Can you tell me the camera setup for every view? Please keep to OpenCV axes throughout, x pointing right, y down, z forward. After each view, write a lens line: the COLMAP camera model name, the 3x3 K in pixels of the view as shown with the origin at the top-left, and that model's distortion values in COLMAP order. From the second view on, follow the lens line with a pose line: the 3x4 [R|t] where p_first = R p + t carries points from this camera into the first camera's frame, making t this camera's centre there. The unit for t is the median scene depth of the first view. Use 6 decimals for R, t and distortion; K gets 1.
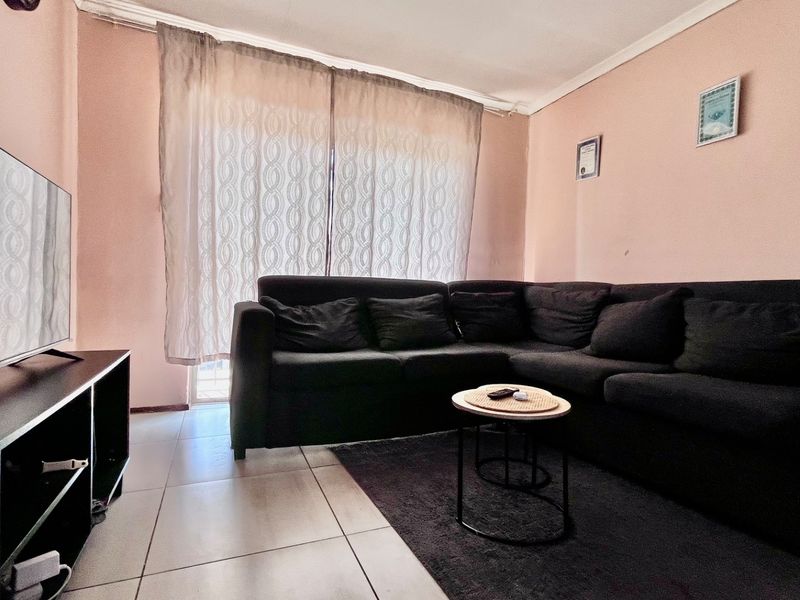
lens RADIAL K [[438.4, 0, 400.1], [0, 438.4, 300.6], [0, 0, 1]] dist [-0.003021, -0.000257]
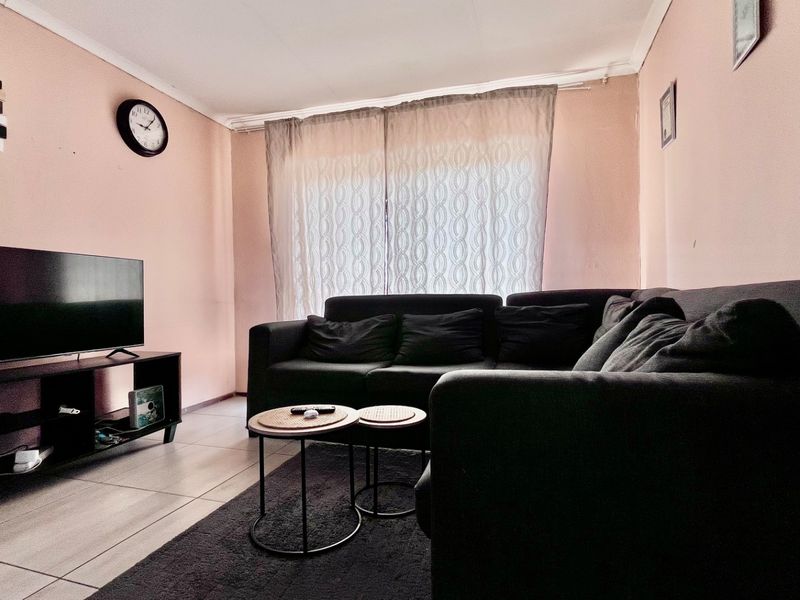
lens RADIAL K [[438.4, 0, 398.5], [0, 438.4, 301.0], [0, 0, 1]] dist [-0.003021, -0.000257]
pose [[0.758329, -0.027816, -0.651278, 0.581738], [0.017778, 0.999600, -0.021992, -0.014245], [0.651629, 0.005099, 0.758521, 0.177256]]
